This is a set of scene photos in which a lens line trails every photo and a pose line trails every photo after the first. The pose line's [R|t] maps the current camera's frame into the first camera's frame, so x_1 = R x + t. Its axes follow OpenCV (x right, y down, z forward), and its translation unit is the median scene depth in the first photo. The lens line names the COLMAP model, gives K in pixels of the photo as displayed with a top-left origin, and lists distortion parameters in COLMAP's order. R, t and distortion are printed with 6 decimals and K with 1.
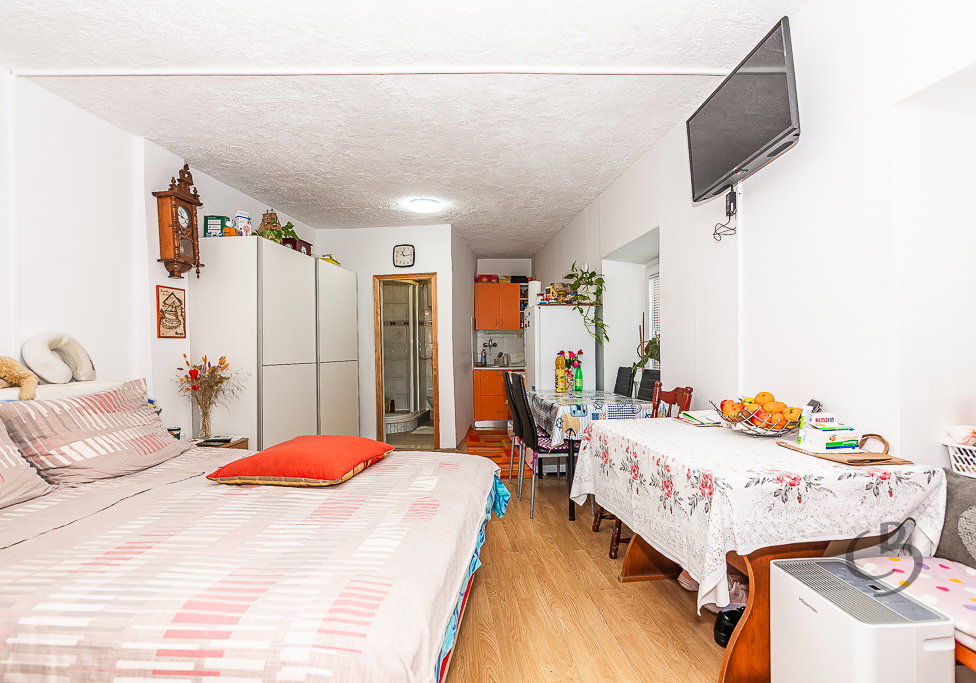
lens RADIAL K [[495.1, 0, 441.2], [0, 495.1, 342.9], [0, 0, 1]] dist [0.001741, -0.000360]
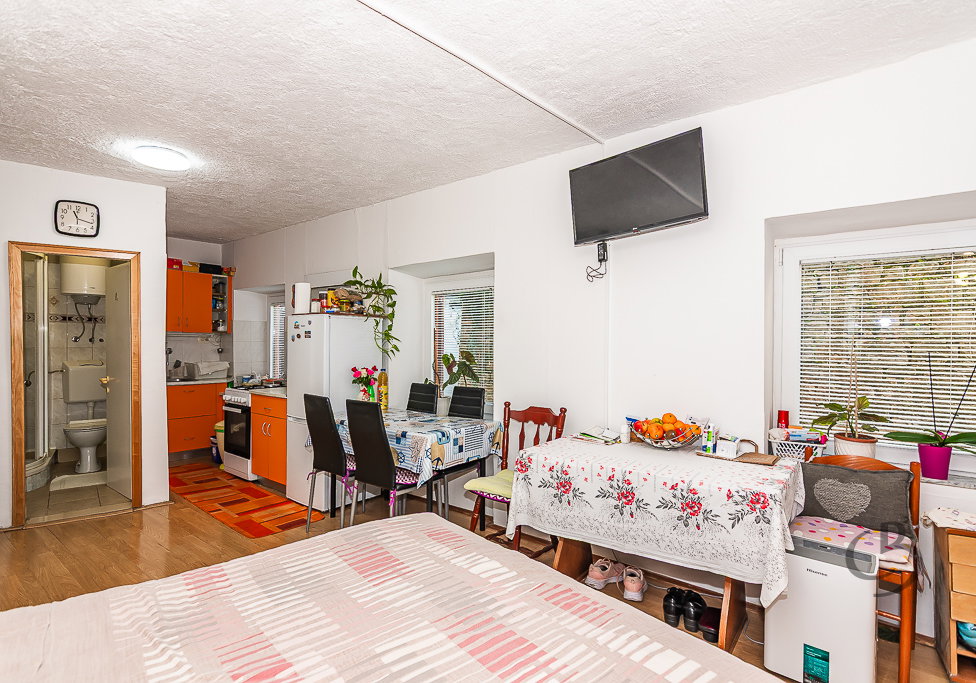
lens RADIAL K [[530.6, 0, 436.9], [0, 530.6, 337.3], [0, 0, 1]] dist [0.002119, 0.000073]
pose [[0.672621, 0.010670, 0.739911, -0.391922], [-0.017582, 0.999844, 0.001565, -0.045130], [-0.739779, -0.014062, 0.672703, 0.272113]]
